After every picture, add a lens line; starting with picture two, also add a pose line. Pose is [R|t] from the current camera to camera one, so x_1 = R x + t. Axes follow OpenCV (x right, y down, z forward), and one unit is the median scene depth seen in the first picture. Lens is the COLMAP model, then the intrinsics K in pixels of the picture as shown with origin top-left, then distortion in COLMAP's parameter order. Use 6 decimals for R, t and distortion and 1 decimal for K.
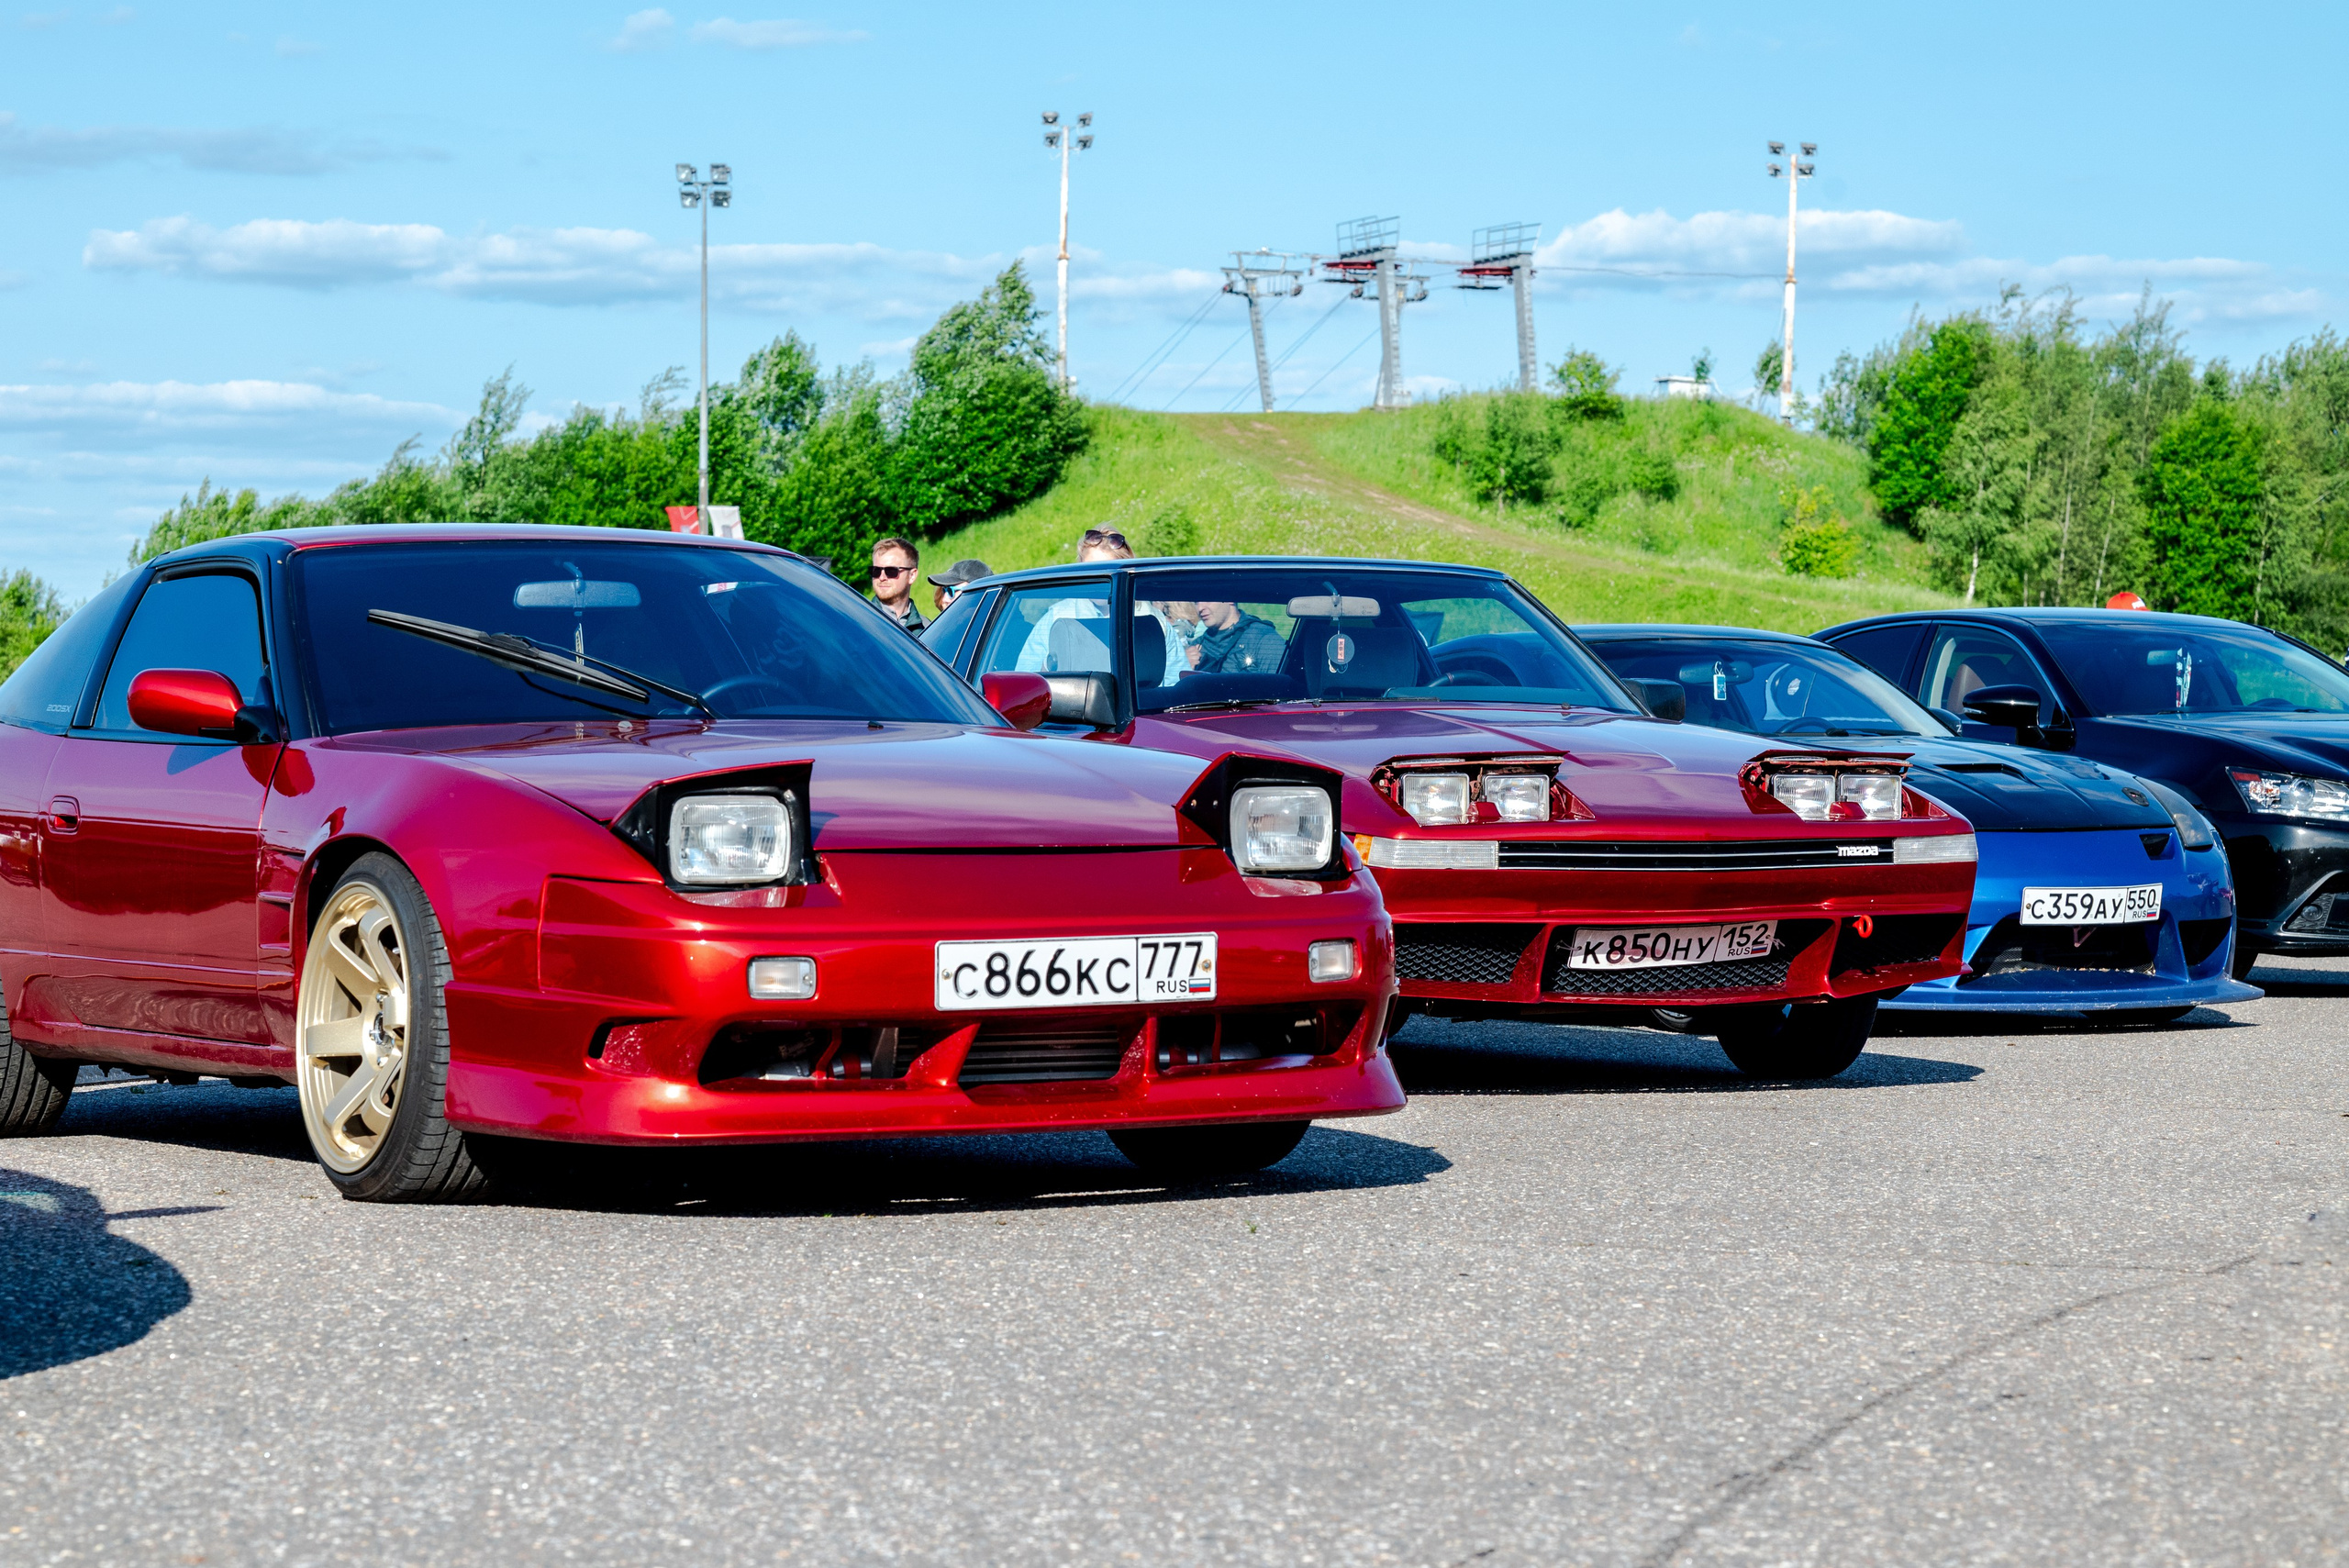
lens RADIAL K [[5986.2, 0, 1158.0], [0, 5986.2, 801.4], [0, 0, 1]] dist [0.259581, 0.000000]
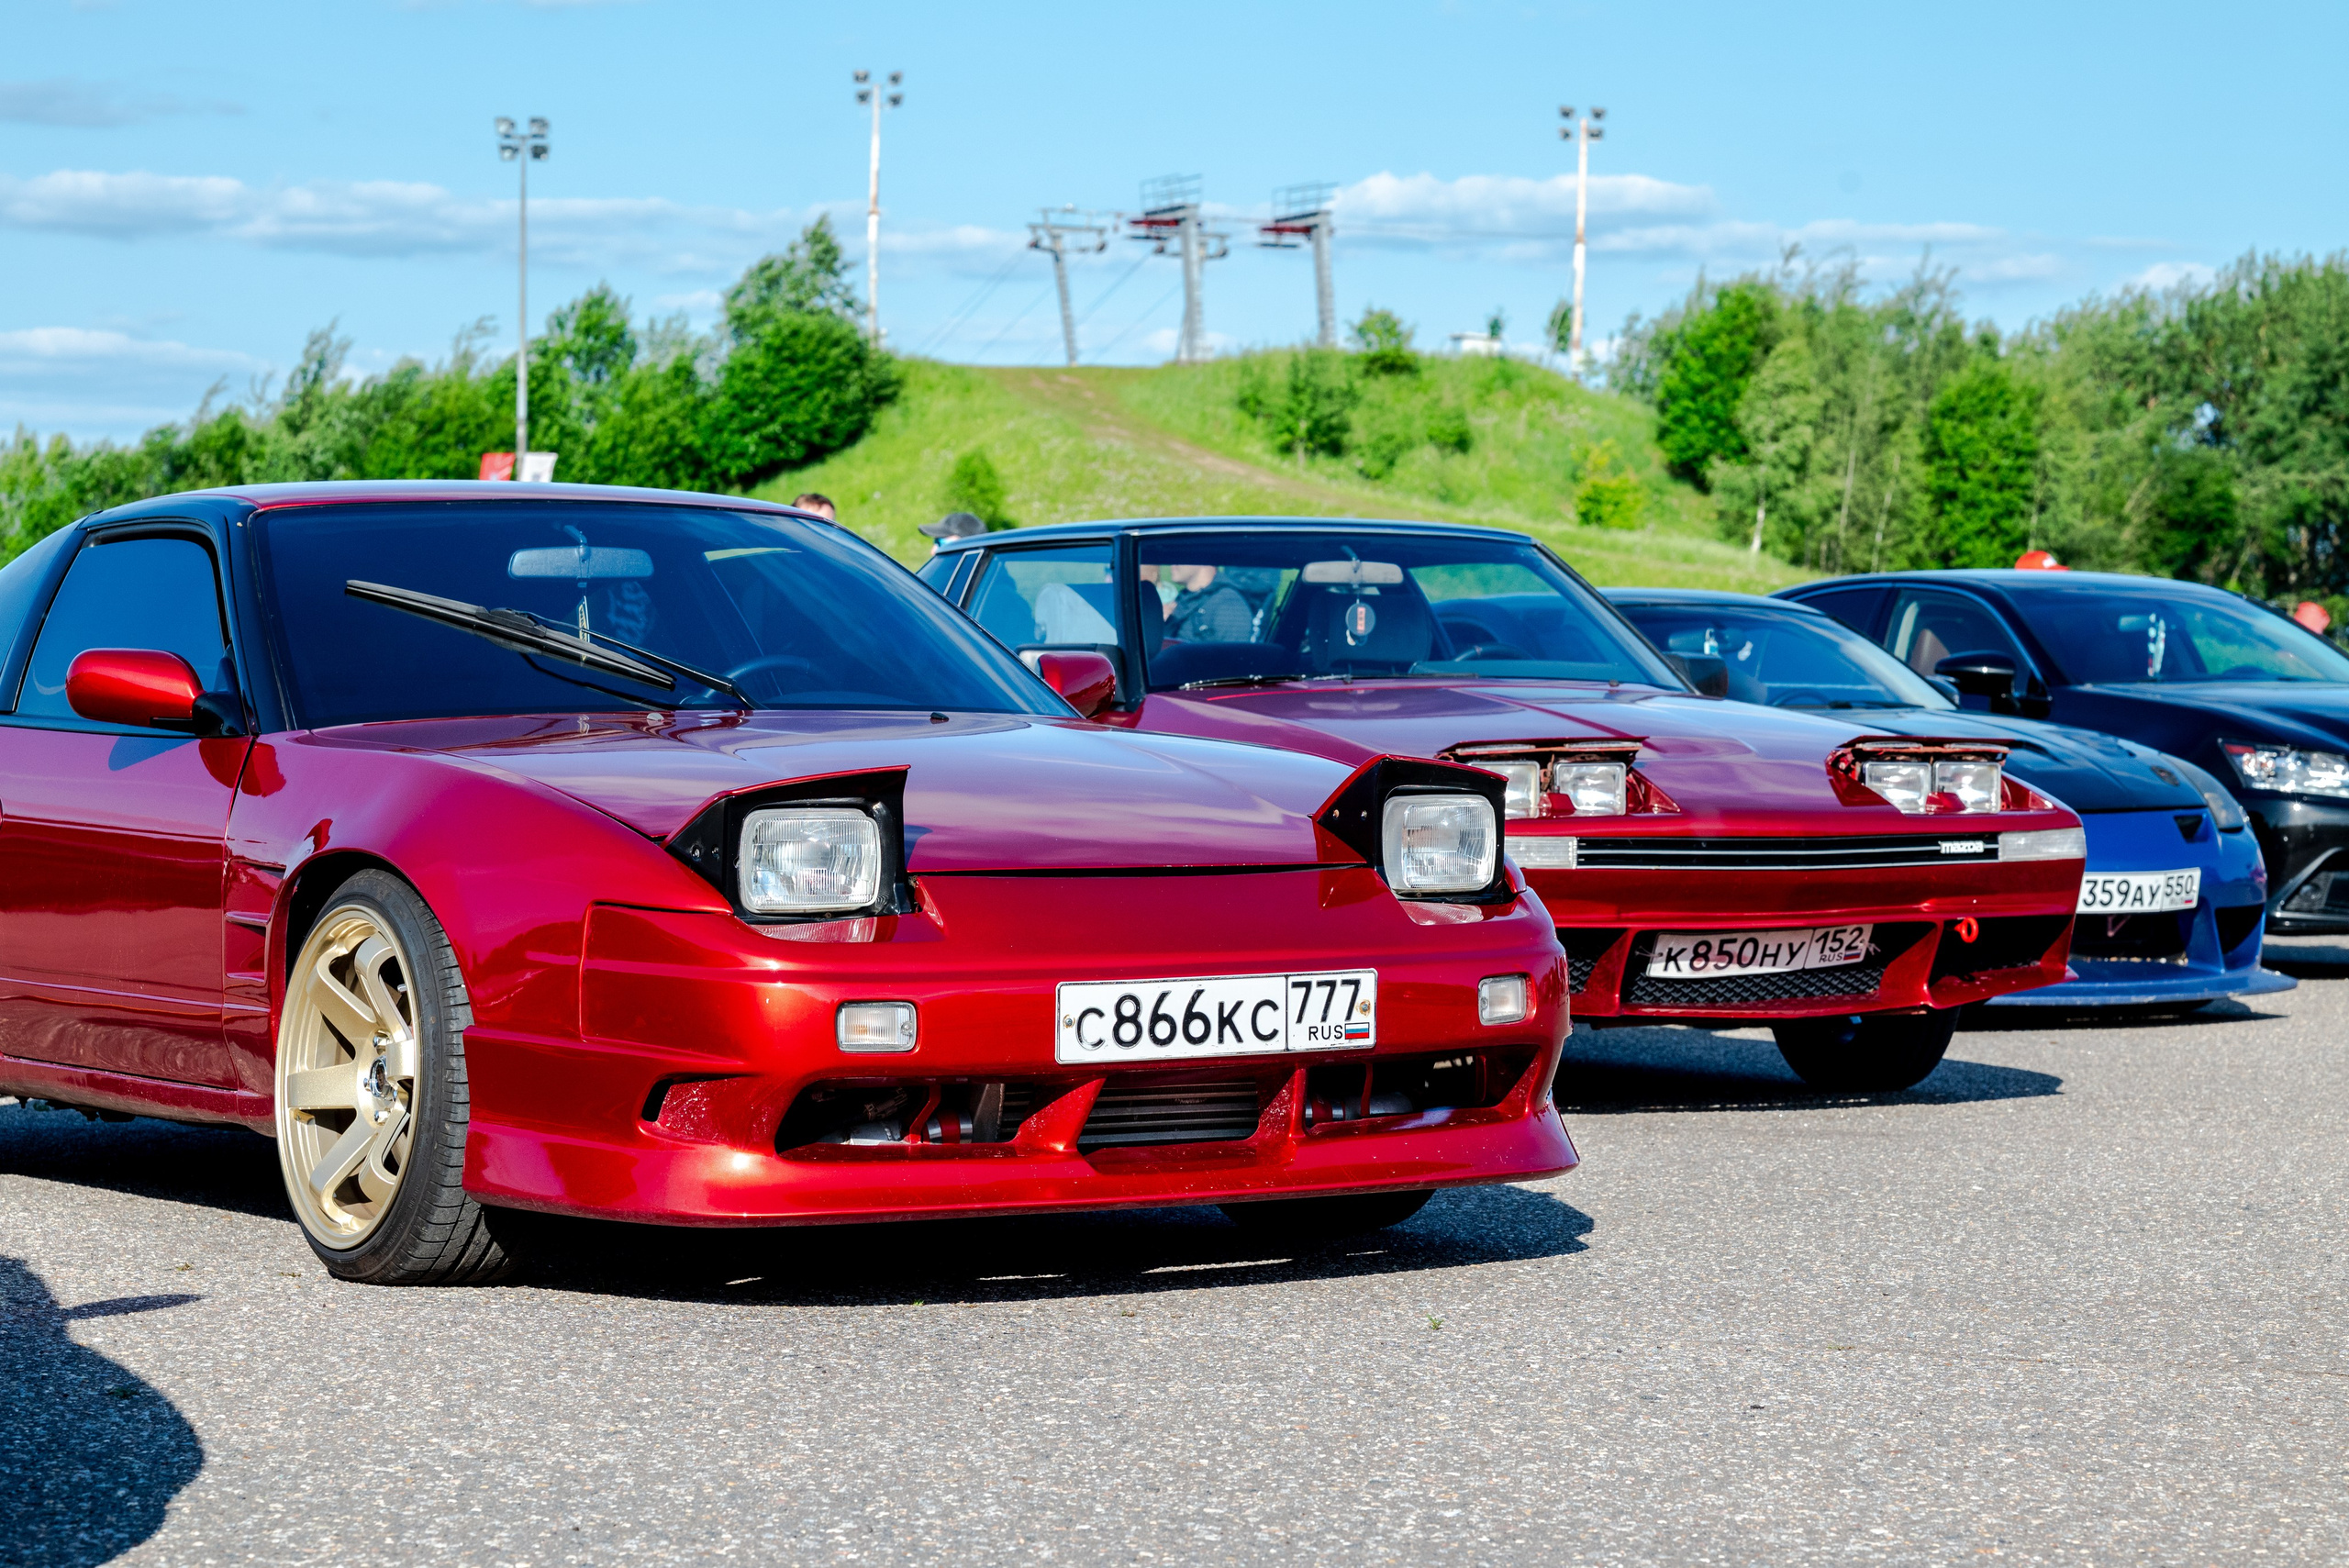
lens RADIAL K [[5714.5, 0, 1194.7], [0, 5714.5, 759.6], [0, 0, 1]] dist [0.284237, 0.000000]
pose [[0.998933, 0.002413, 0.046125, -0.035790], [-0.002586, 0.999990, 0.003699, -0.007179], [-0.046115, -0.003814, 0.998929, 0.126791]]
